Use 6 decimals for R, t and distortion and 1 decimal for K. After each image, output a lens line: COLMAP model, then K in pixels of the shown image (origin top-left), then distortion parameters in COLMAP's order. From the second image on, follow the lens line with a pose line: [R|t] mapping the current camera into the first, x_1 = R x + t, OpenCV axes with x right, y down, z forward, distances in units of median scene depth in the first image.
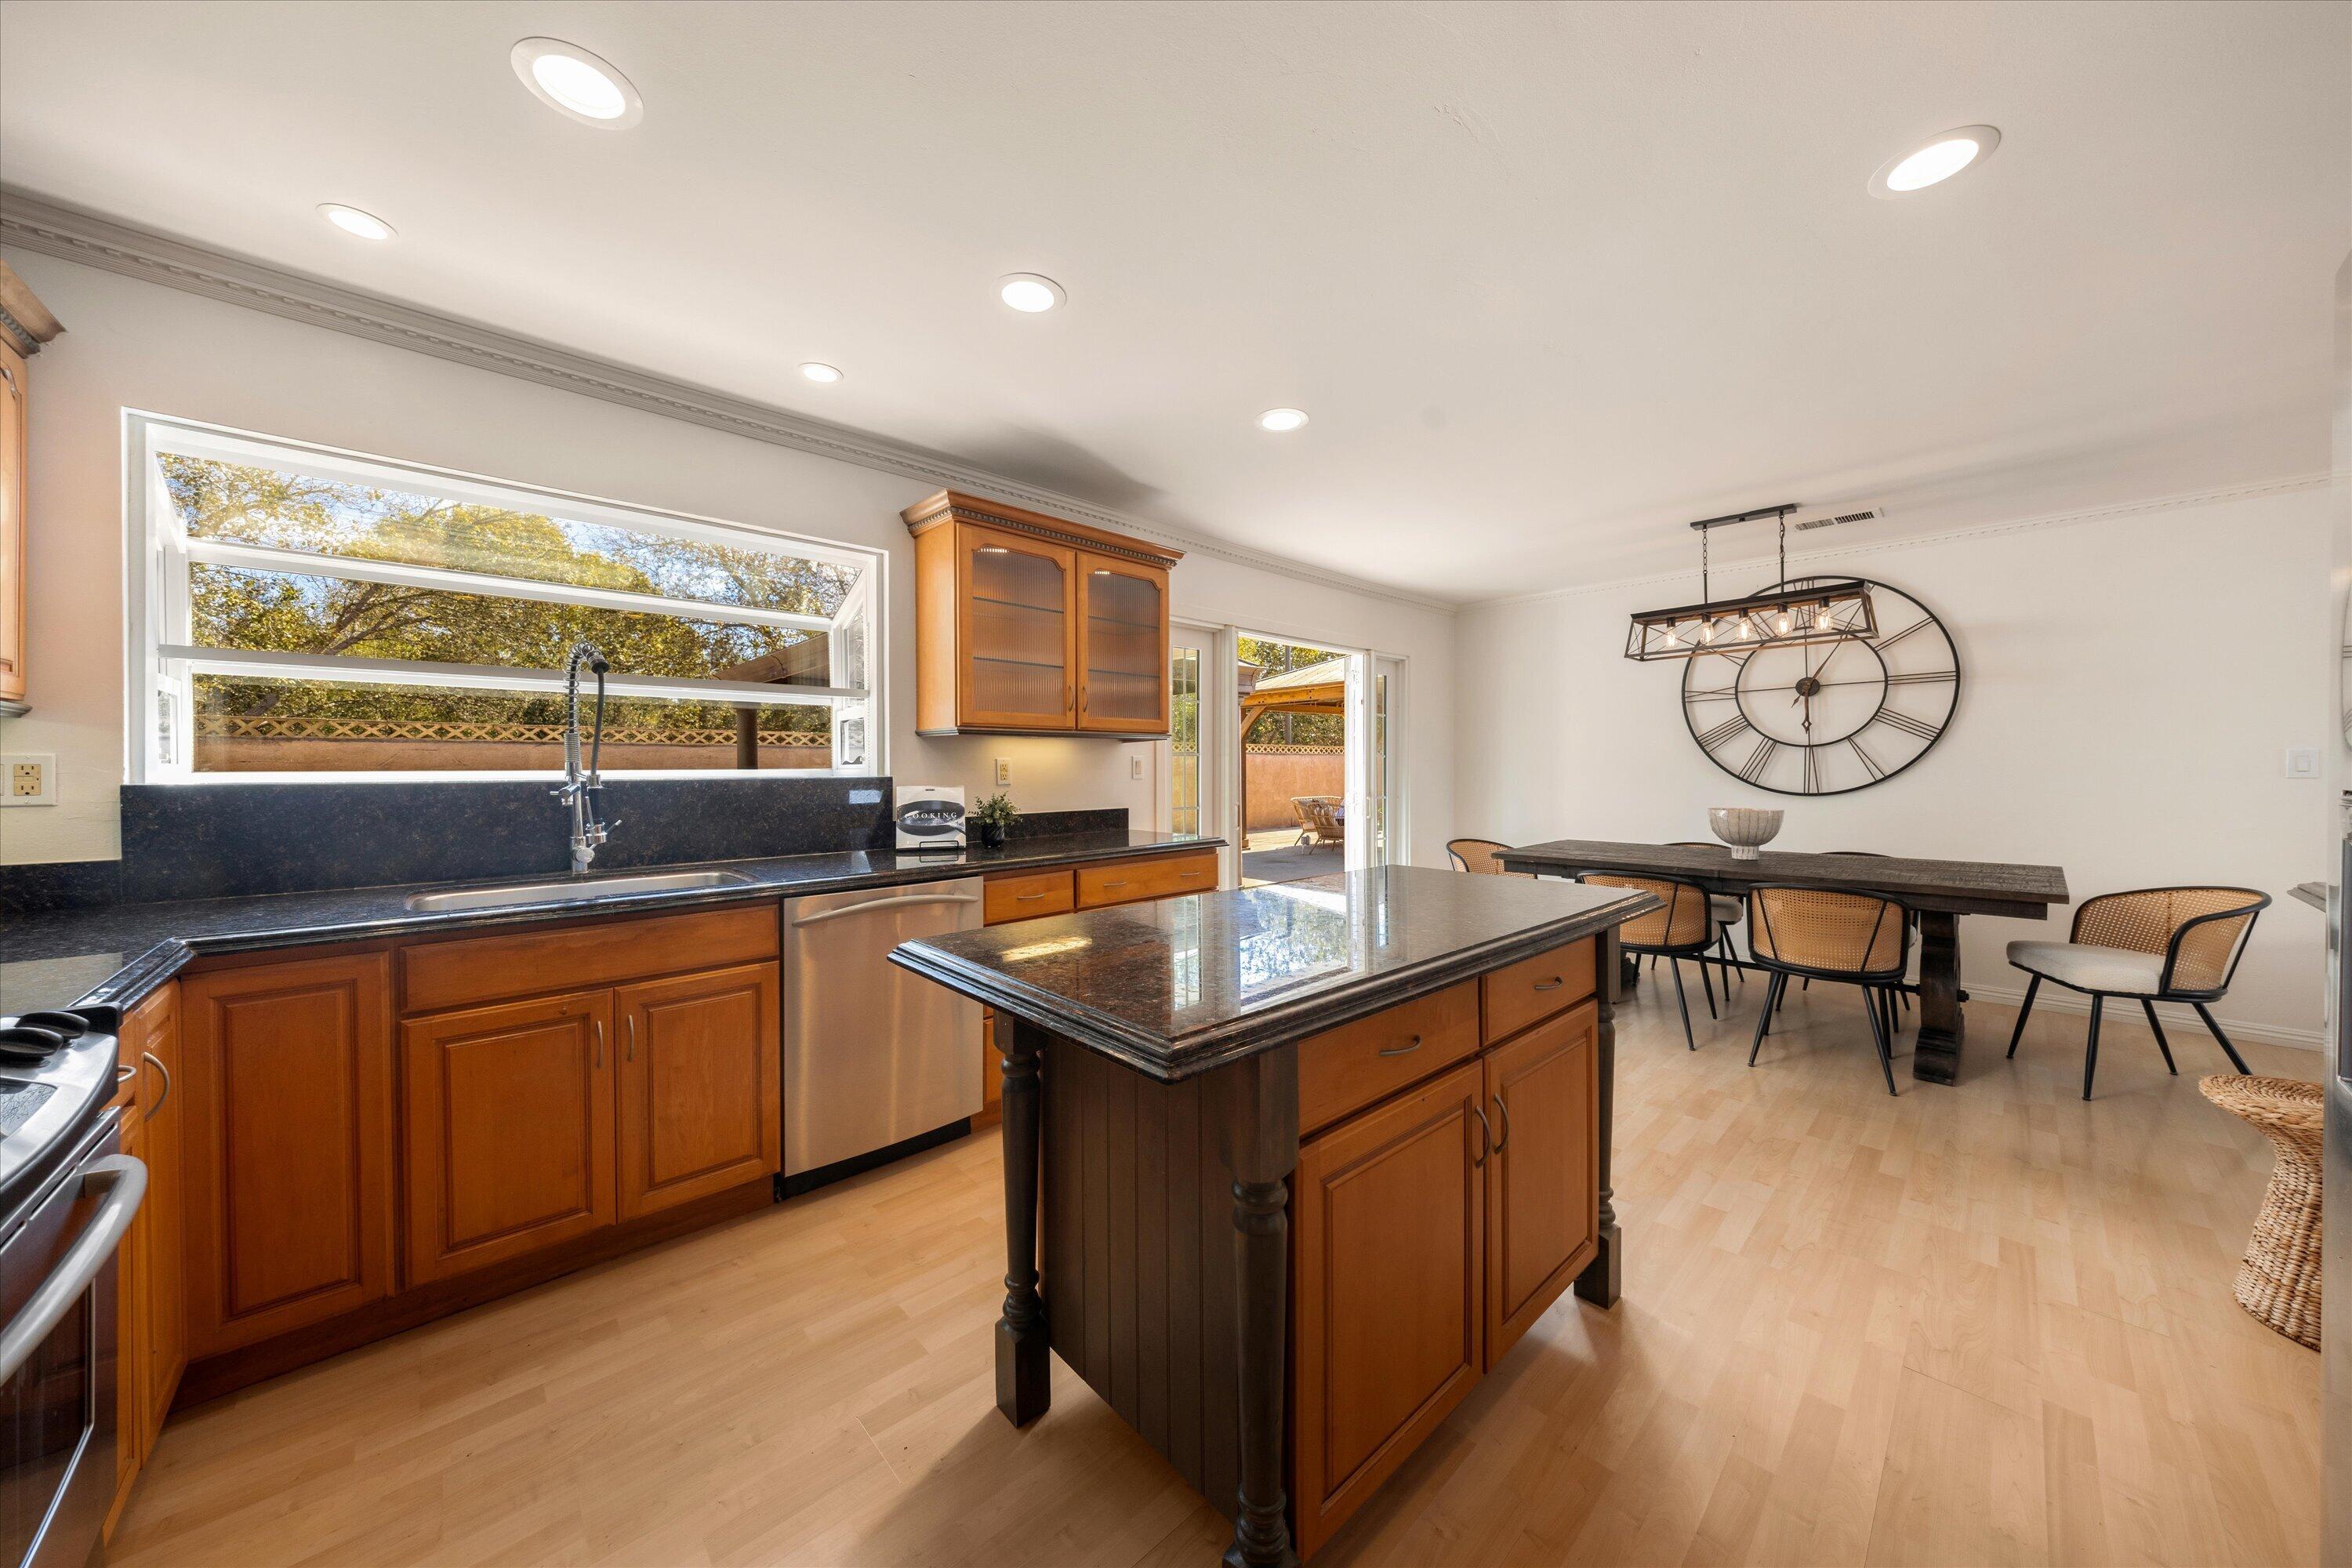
lens RADIAL K [[820.9, 0, 1156.4], [0, 820.9, 785.4], [0, 0, 1]] dist [0.005524, -0.000098]
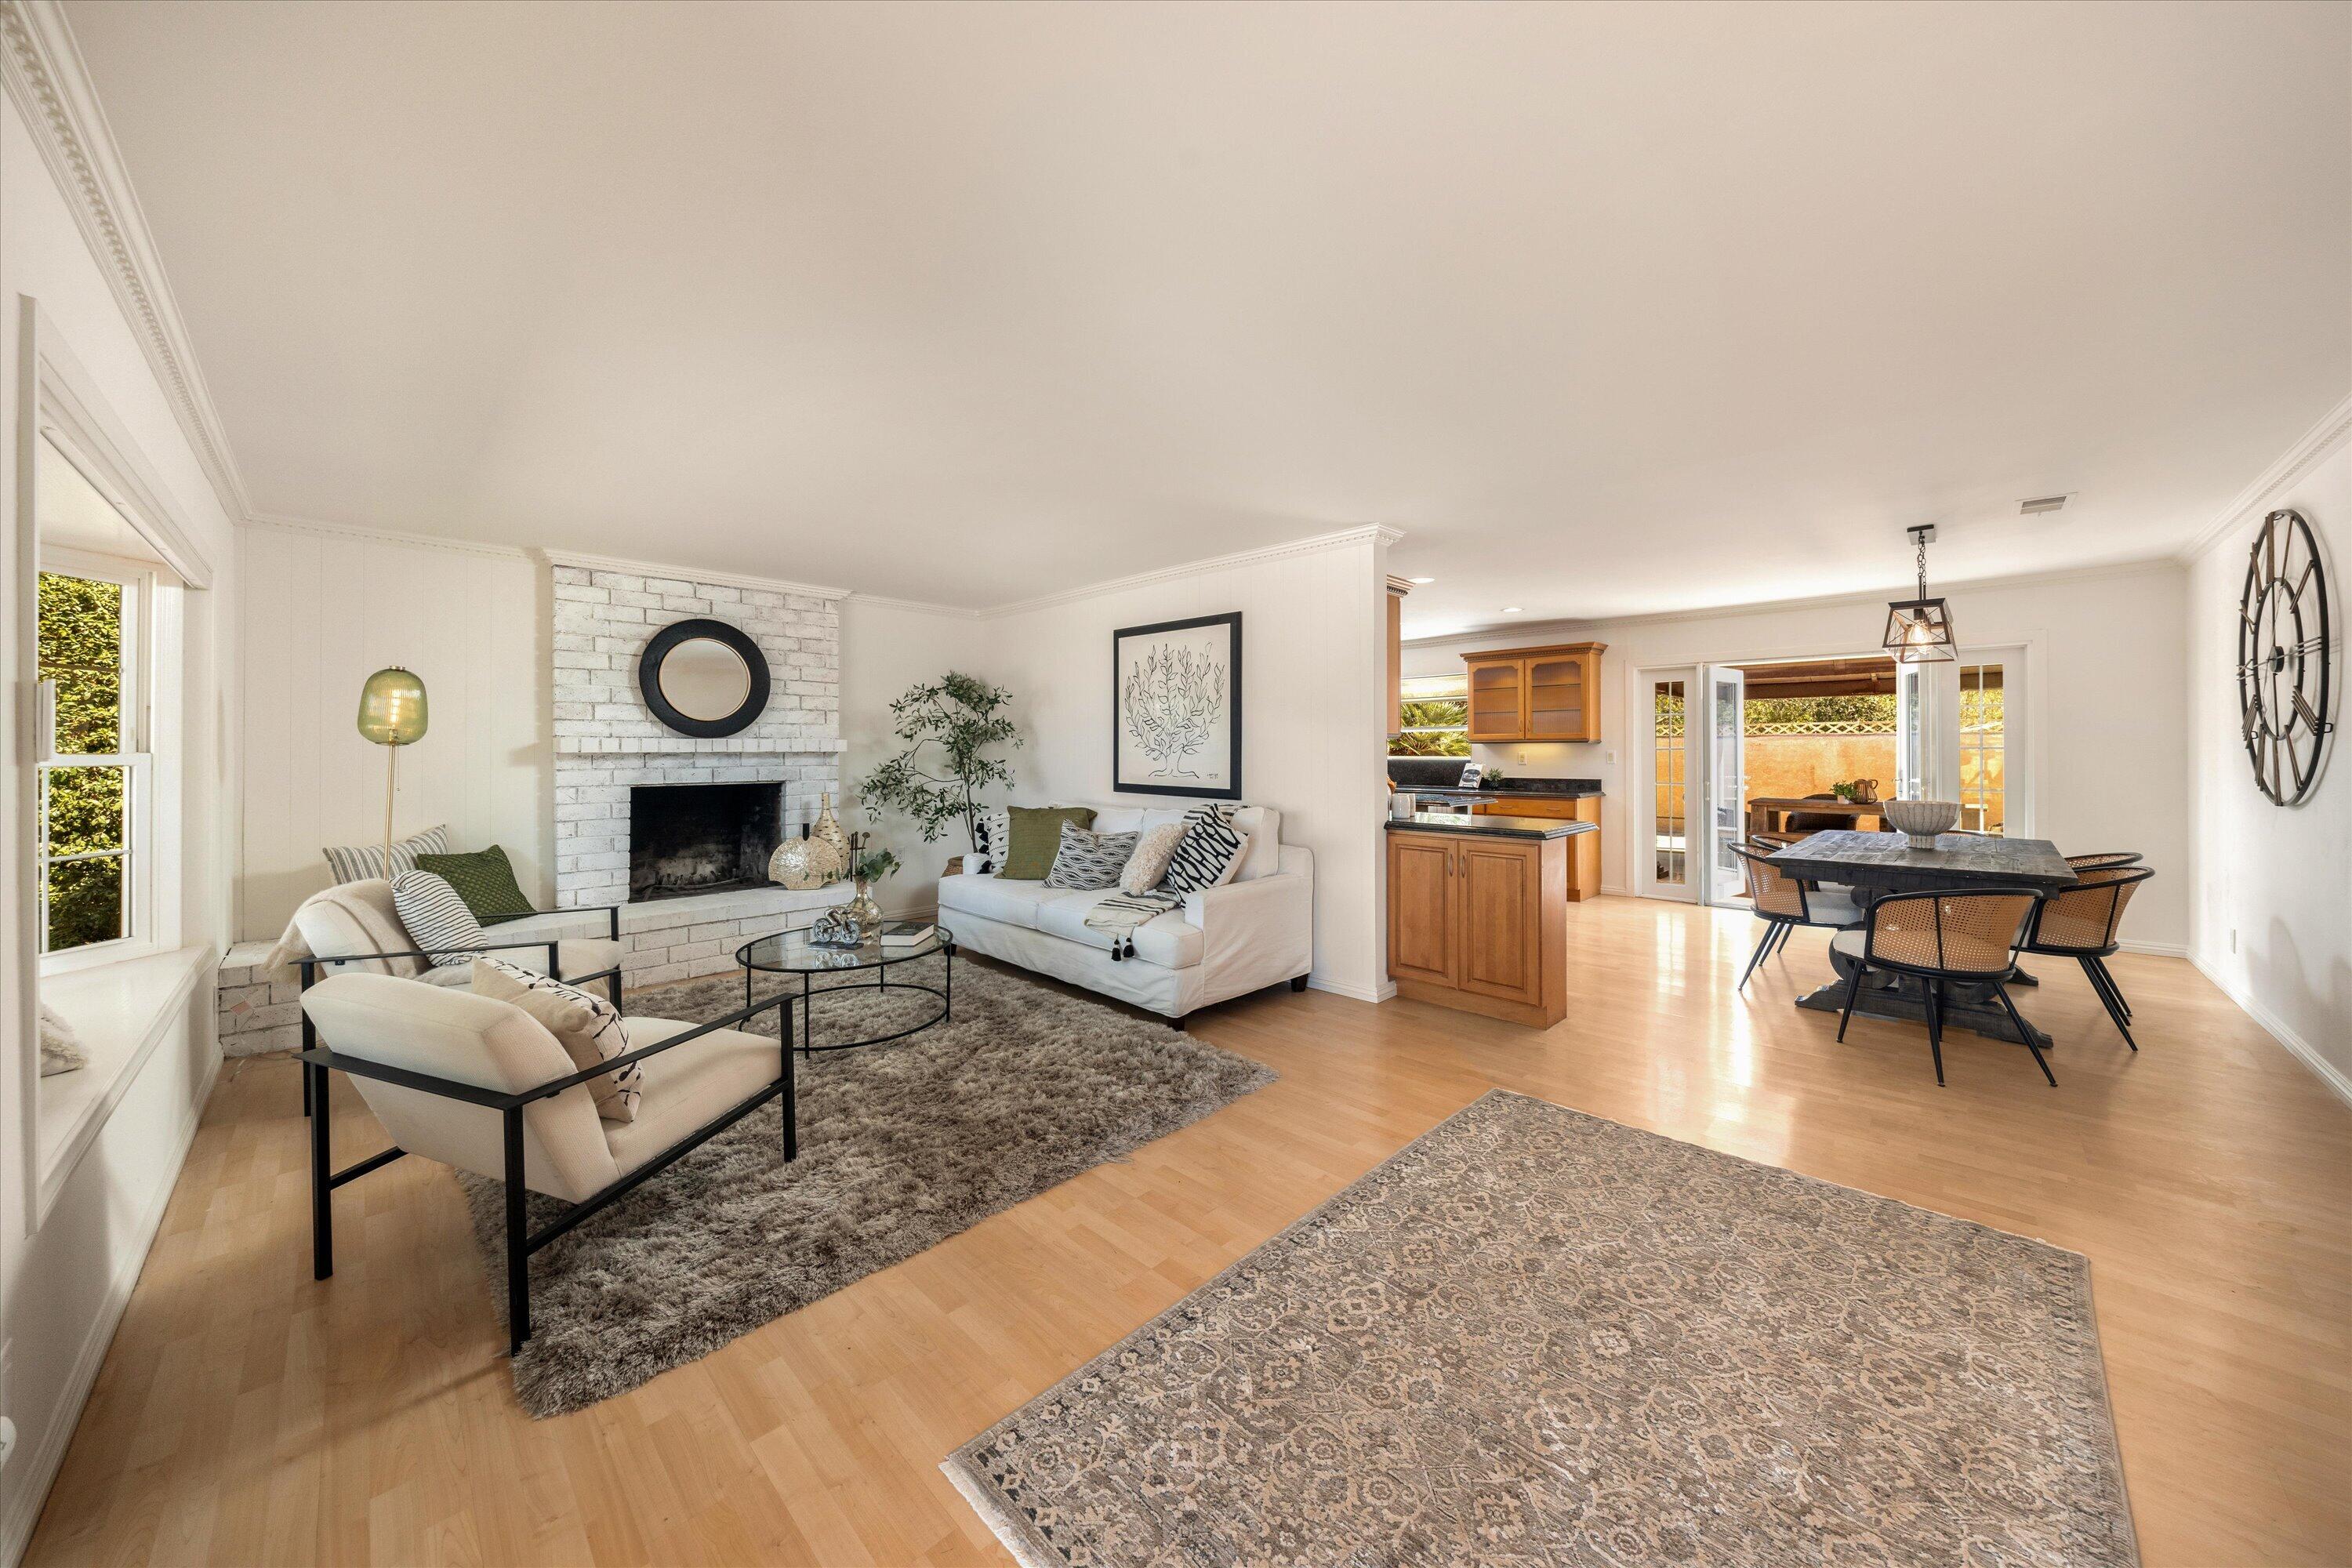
lens RADIAL K [[820.9, 0, 1163.6], [0, 820.9, 752.8], [0, 0, 1]] dist [0.005524, -0.000098]
pose [[0.043902, 0.009571, -0.998990, 2.073951], [-0.021314, 0.999735, 0.008641, -0.031336], [0.998808, 0.020913, 0.044095, -0.066032]]
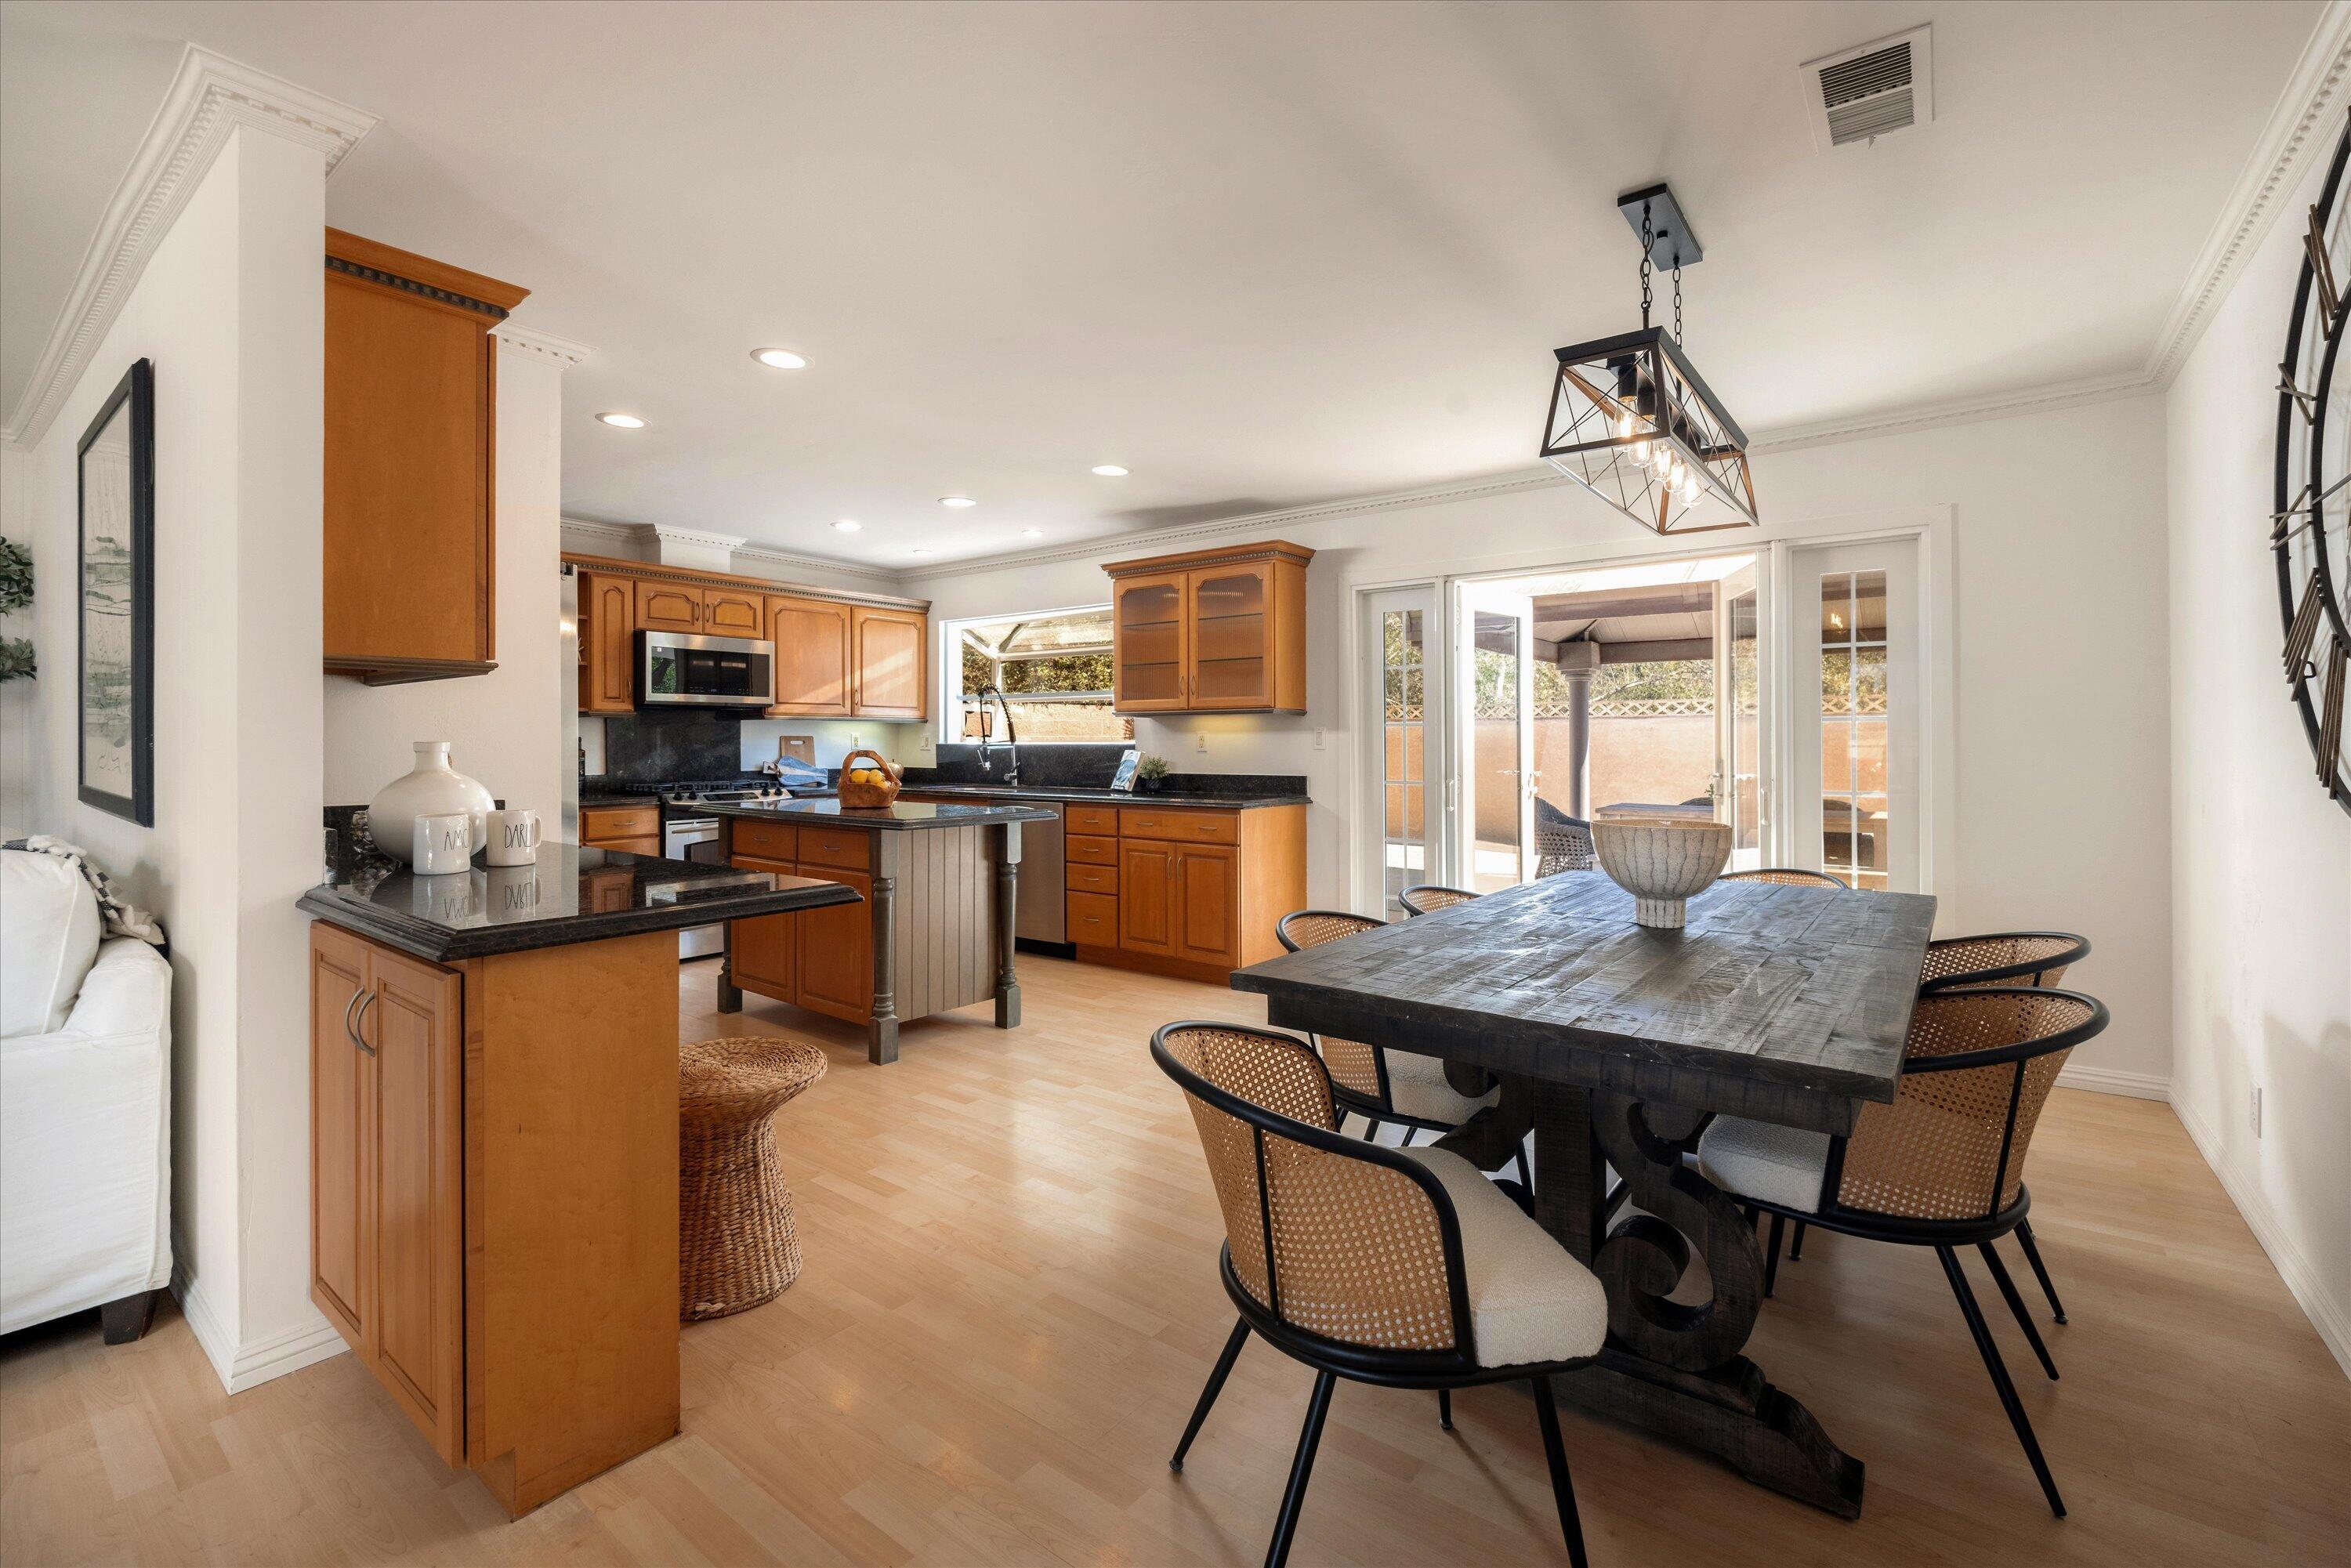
lens RADIAL K [[1006.9, 0, 1185.4], [0, 1006.9, 734.6], [0, 0, 1]] dist [-0.001264, -0.000055]
pose [[0.166196, -0.002243, -0.986090, 1.470219], [-0.024672, 0.999675, -0.006432, -0.017194], [0.985784, 0.025398, 0.166087, 0.735916]]
